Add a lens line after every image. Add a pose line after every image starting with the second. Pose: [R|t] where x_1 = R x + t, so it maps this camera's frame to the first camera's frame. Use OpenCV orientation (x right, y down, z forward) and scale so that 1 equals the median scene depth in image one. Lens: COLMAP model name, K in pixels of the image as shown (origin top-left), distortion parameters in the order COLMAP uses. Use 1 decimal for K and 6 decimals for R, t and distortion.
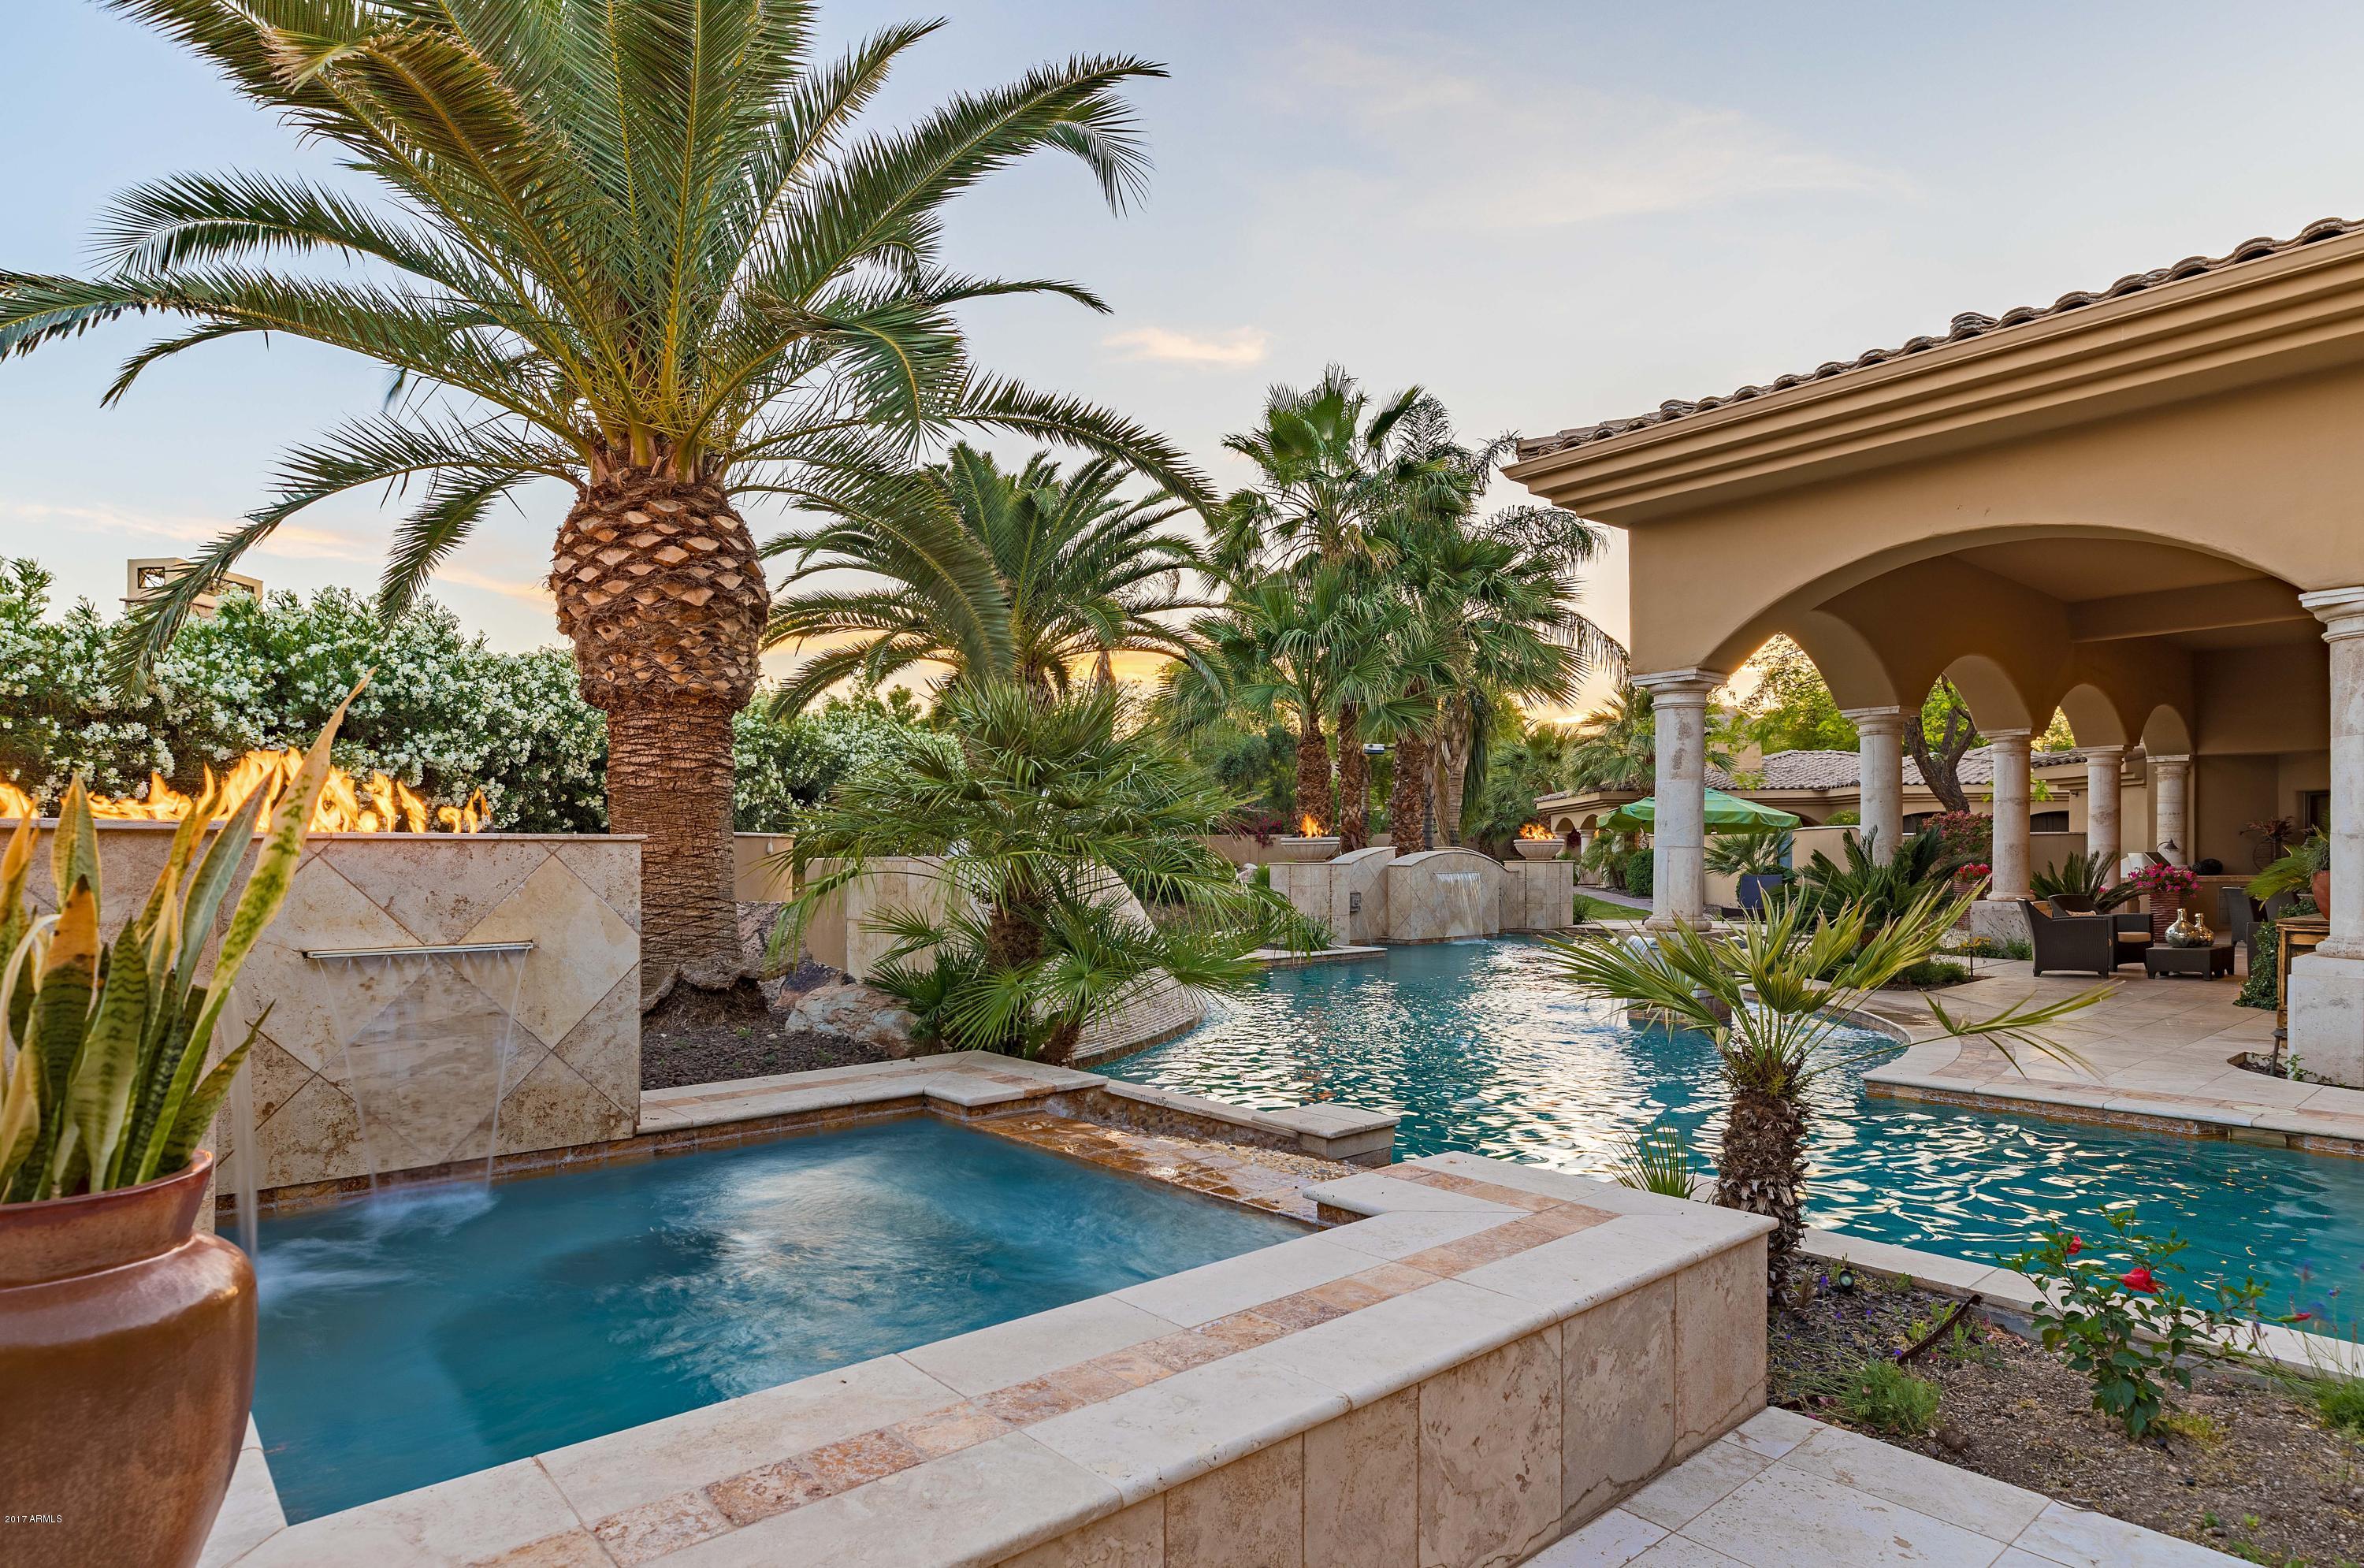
lens RADIAL K [[1281.9, 0, 1147.1], [0, 1281.9, 853.9], [0, 0, 1]] dist [0.002718, 0.000965]
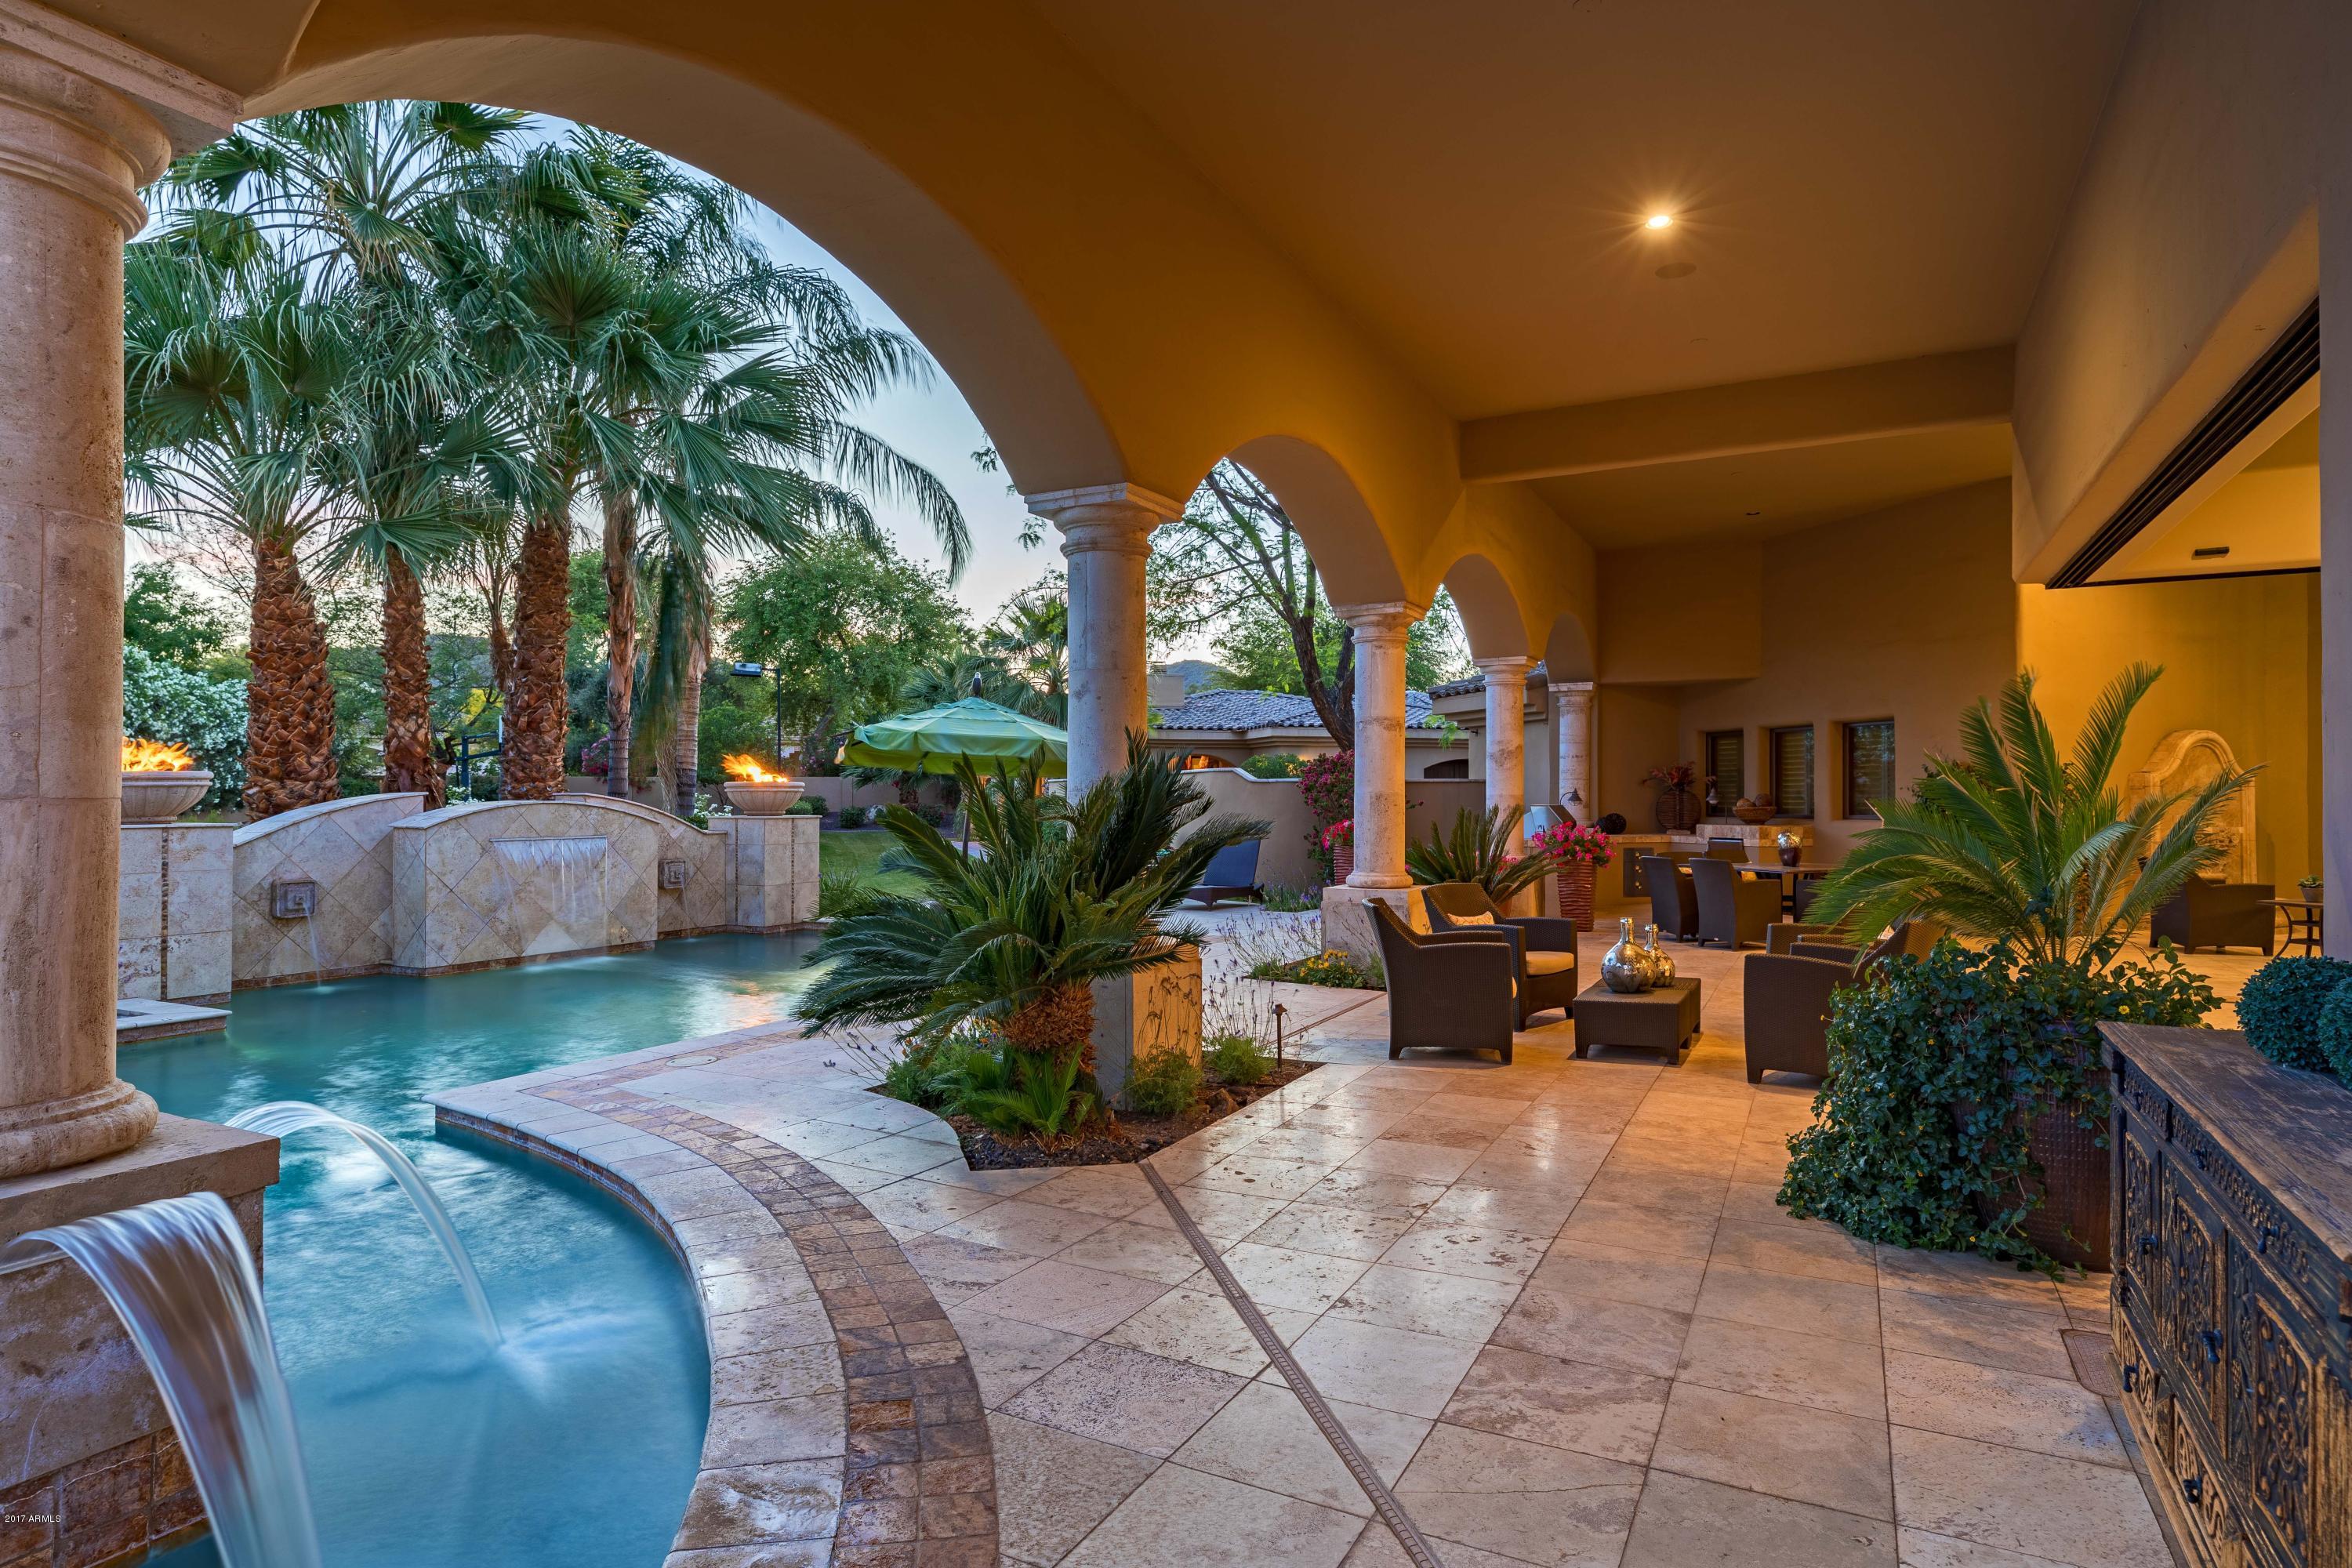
lens RADIAL K [[1282.9, 0, 1181.0], [0, 1282.9, 786.0], [0, 0, 1]] dist [0.002666, 0.000069]
pose [[0.923439, 0.007723, 0.383667, 0.273486], [-0.003261, 0.999919, -0.012280, -0.002717], [-0.383731, 0.010089, 0.923390, 0.367649]]
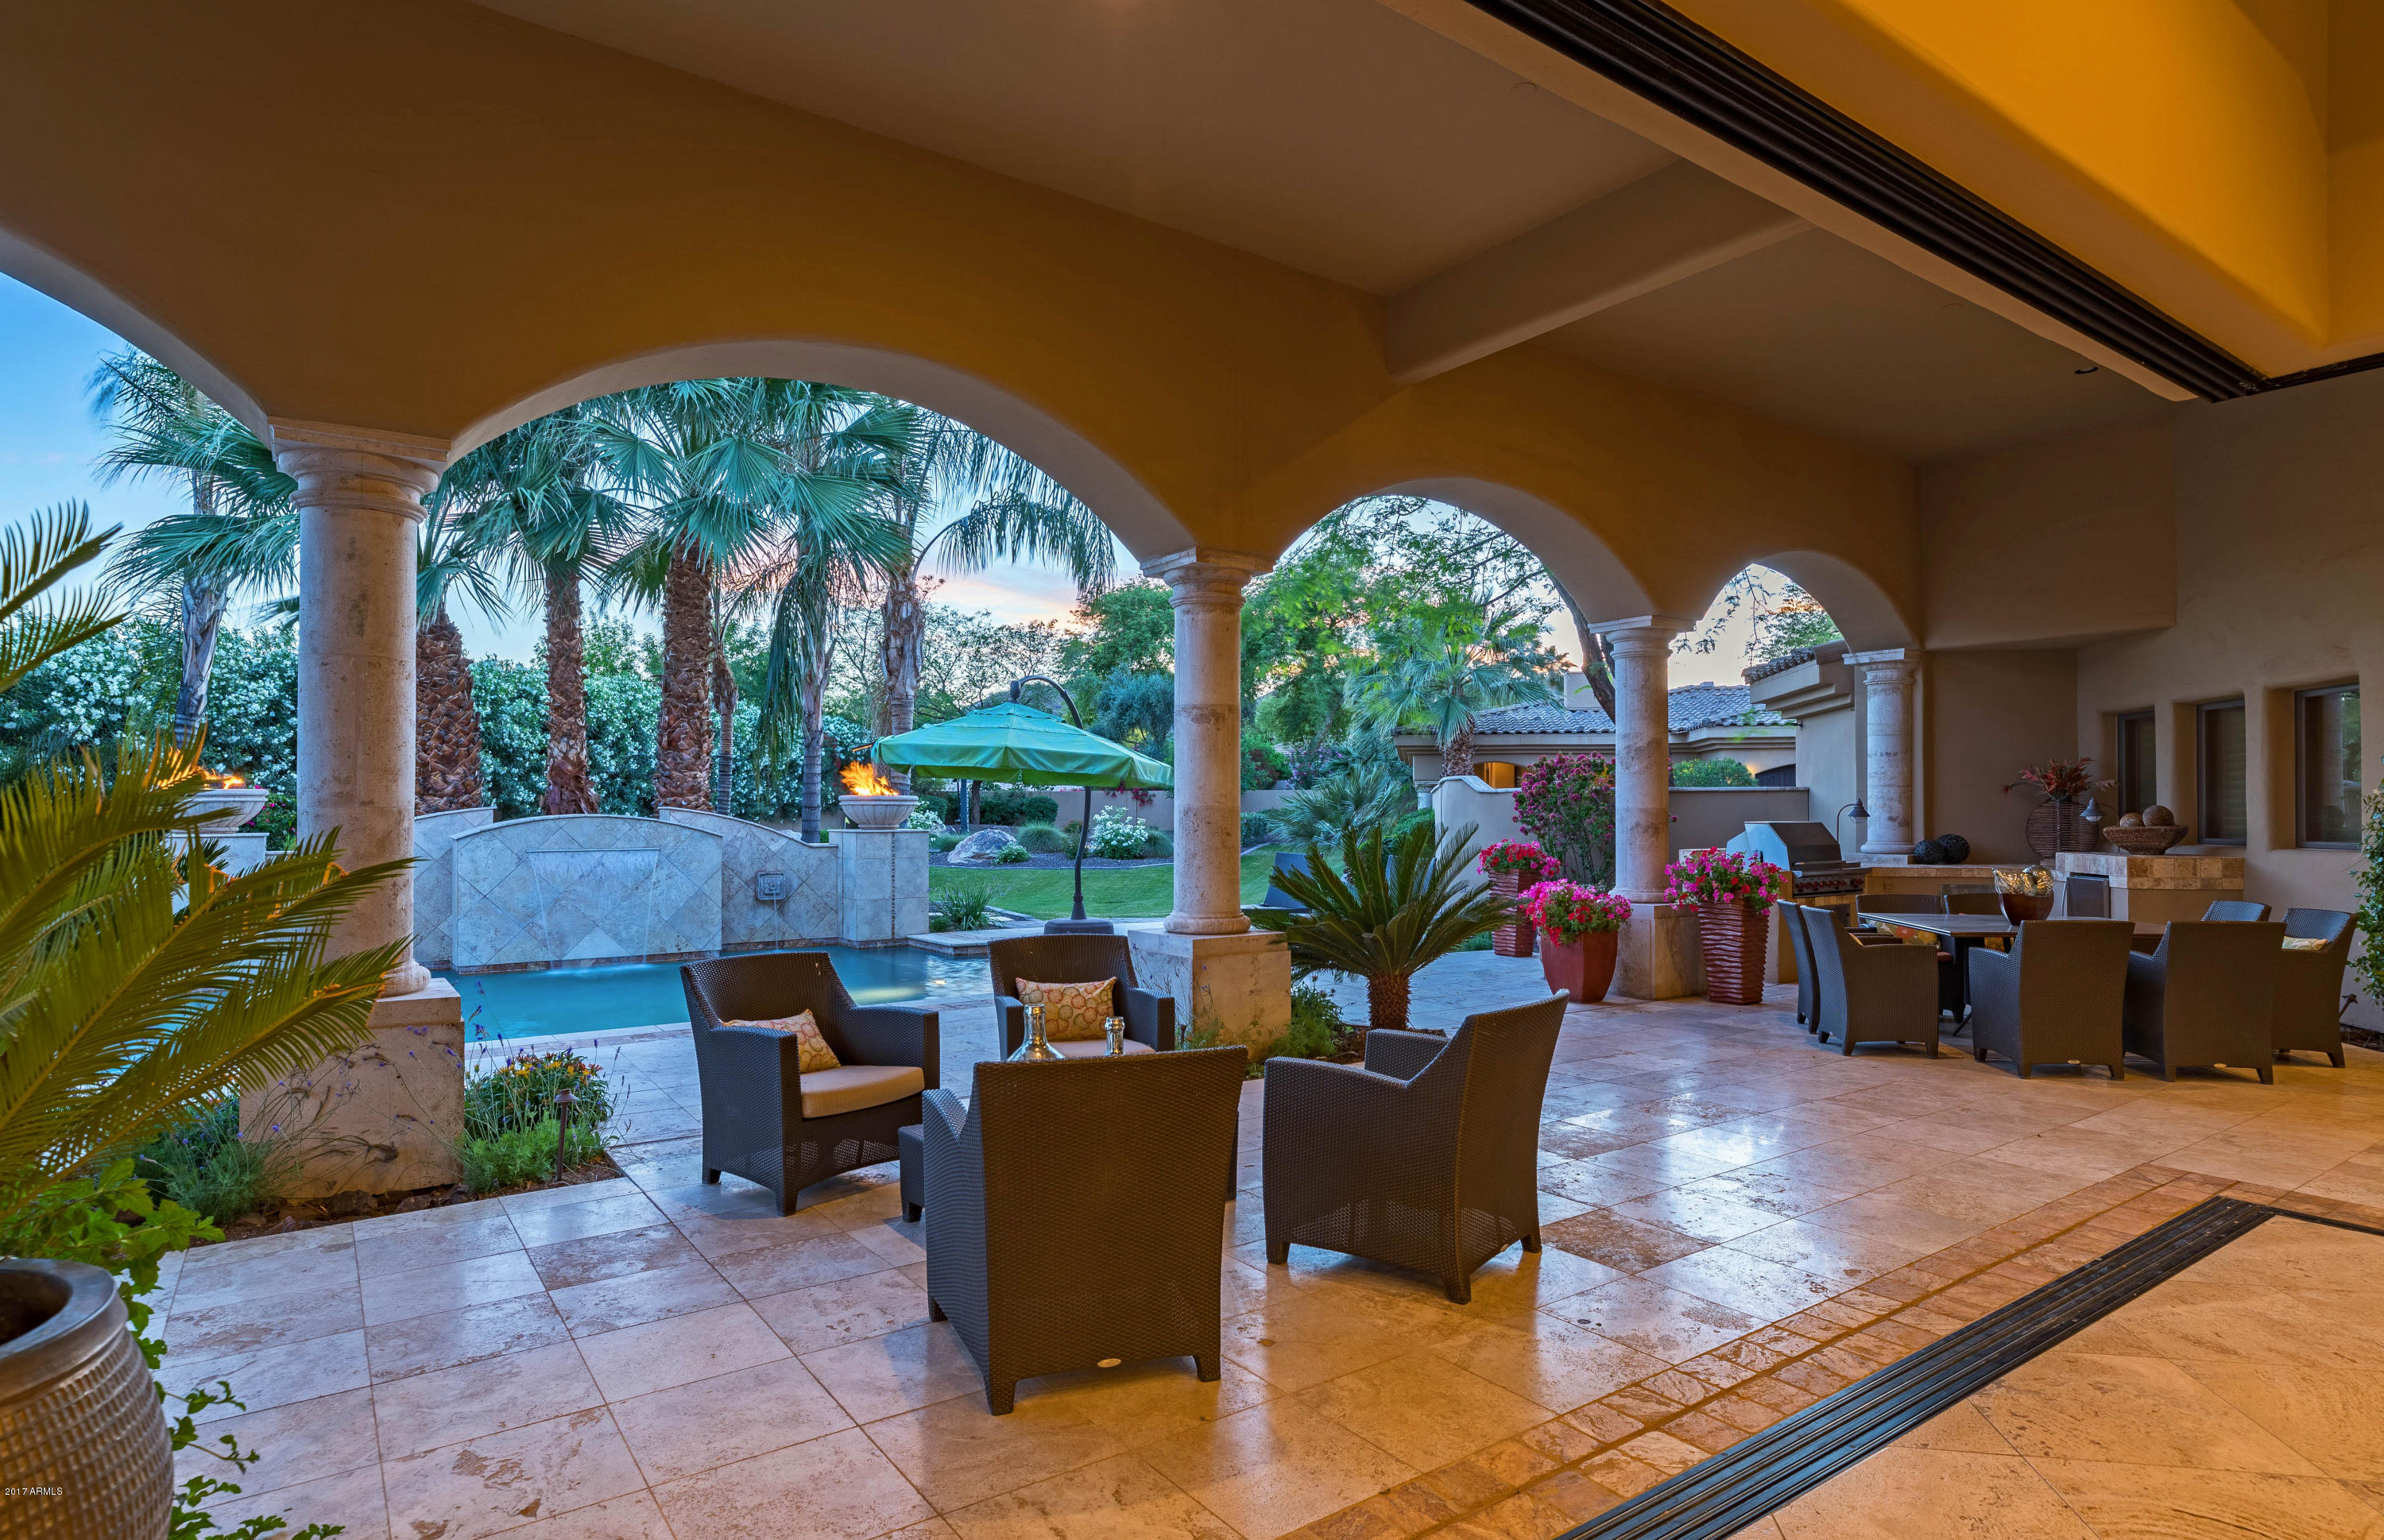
lens RADIAL K [[1275.9, 0, 1190.7], [0, 1275.9, 788.0], [0, 0, 1]] dist [-0.004367, -0.000416]
pose [[0.996894, 0.003095, -0.078700, 0.543835], [-0.004548, 0.999822, -0.018290, -0.004832], [0.078629, 0.018591, 0.996731, 0.421992]]
